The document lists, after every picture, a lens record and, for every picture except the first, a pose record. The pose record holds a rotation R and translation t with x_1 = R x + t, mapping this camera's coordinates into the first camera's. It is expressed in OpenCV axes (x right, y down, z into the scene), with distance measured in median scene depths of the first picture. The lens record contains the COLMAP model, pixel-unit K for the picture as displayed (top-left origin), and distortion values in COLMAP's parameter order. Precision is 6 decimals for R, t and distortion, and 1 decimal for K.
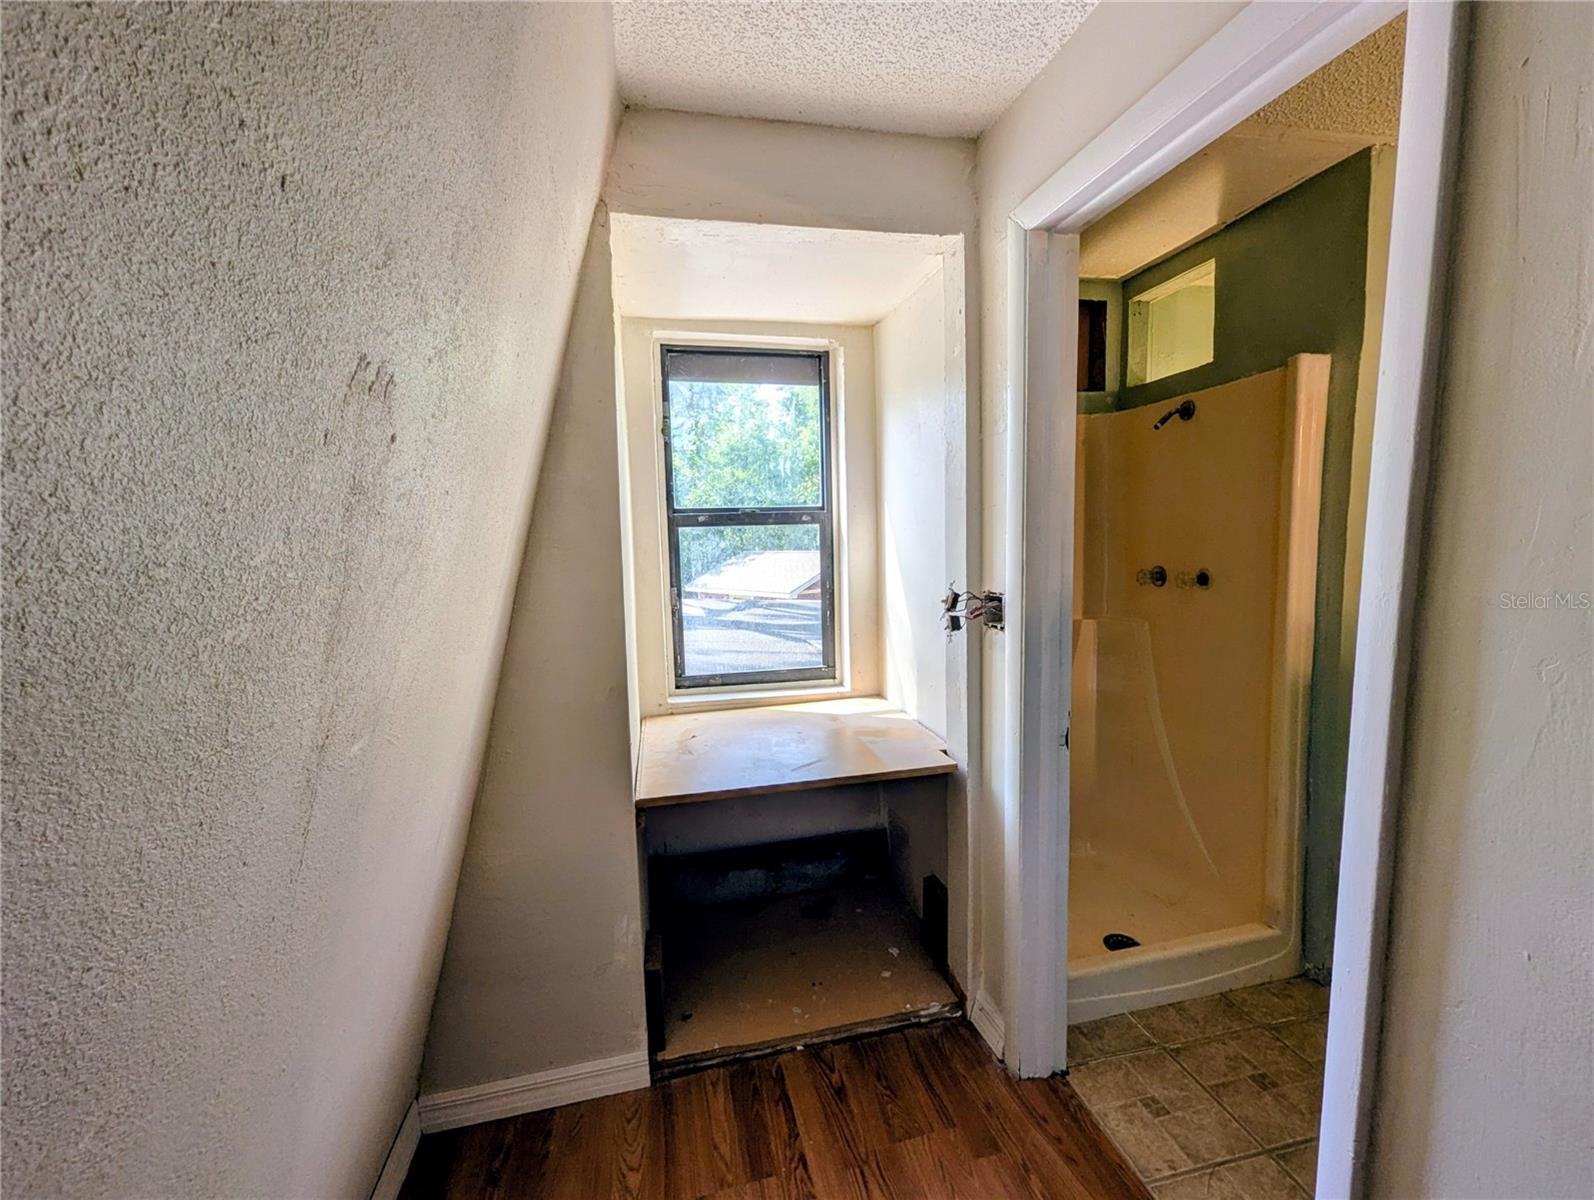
lens RADIAL K [[672.1, 0, 806.2], [0, 672.1, 603.9], [0, 0, 1]] dist [0.000764, 0.000203]
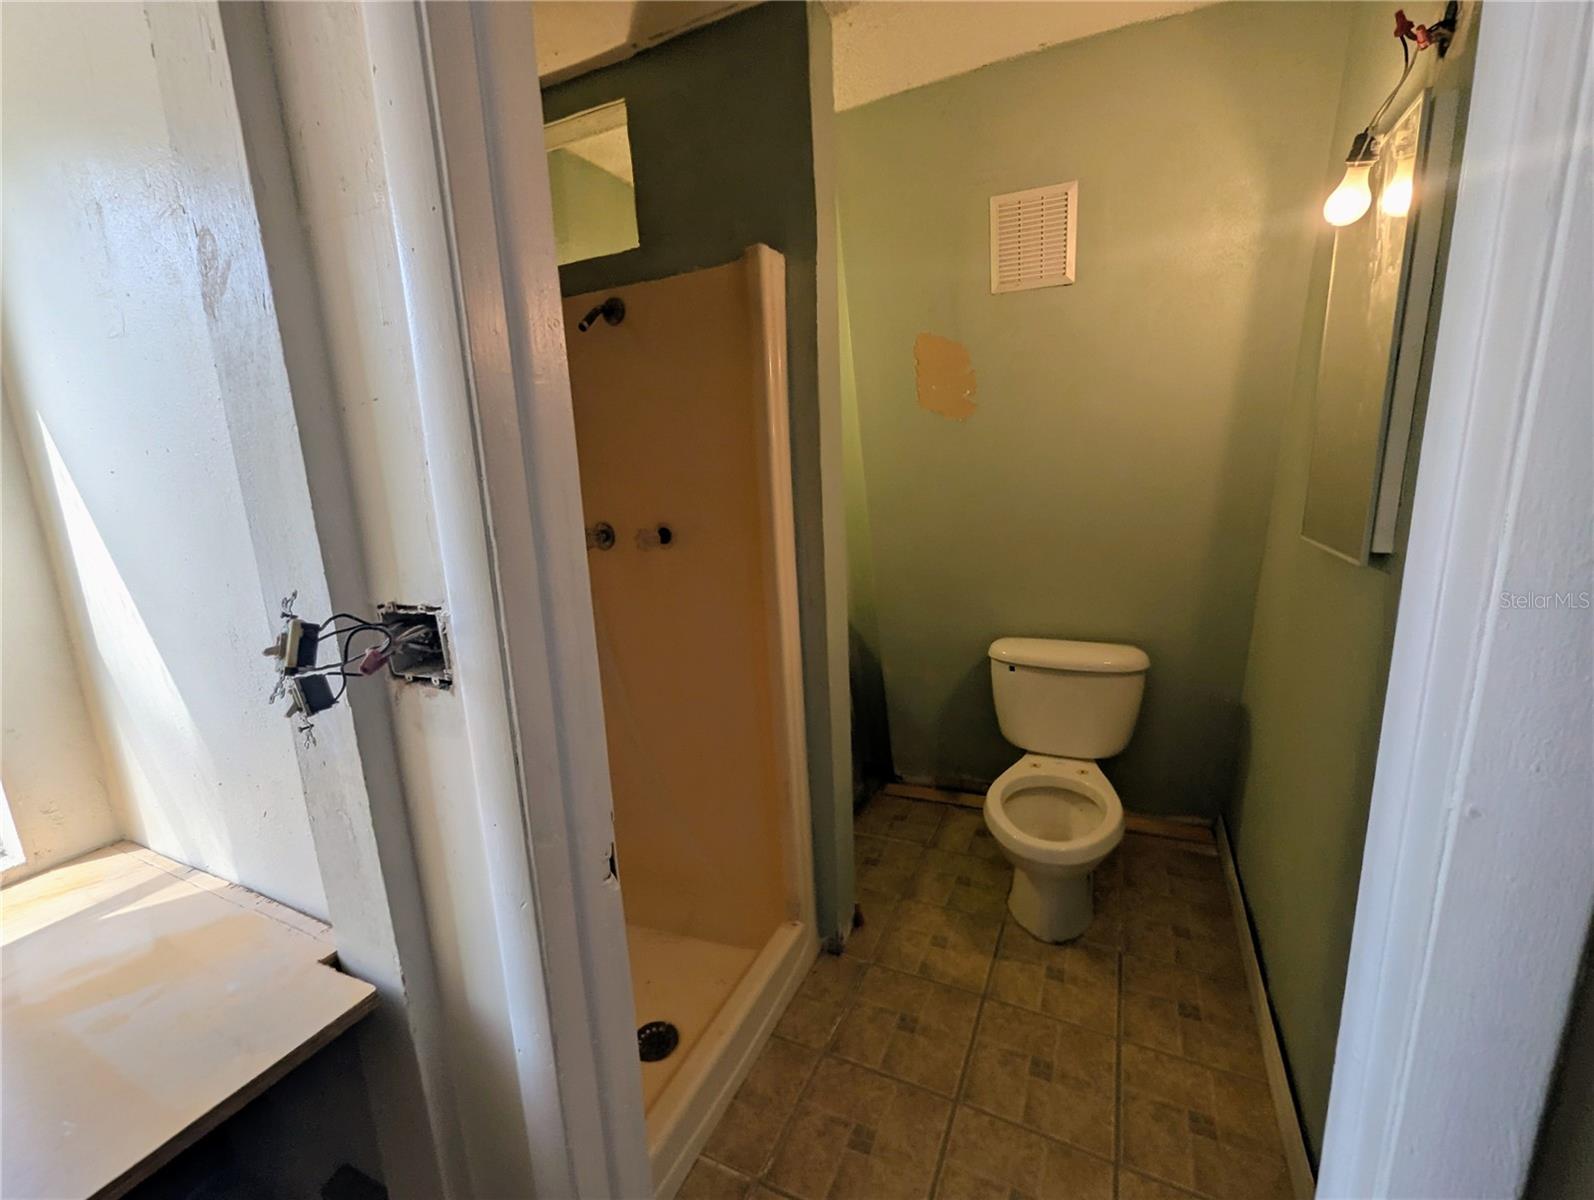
lens RADIAL K [[672.1, 0, 806.2], [0, 672.1, 603.9], [0, 0, 1]] dist [0.000764, 0.000203]
pose [[0.615583, -0.154326, 0.772813, 0.098921], [0.108082, 0.987905, 0.111187, -0.037317], [-0.780625, 0.015082, 0.624818, 0.513684]]
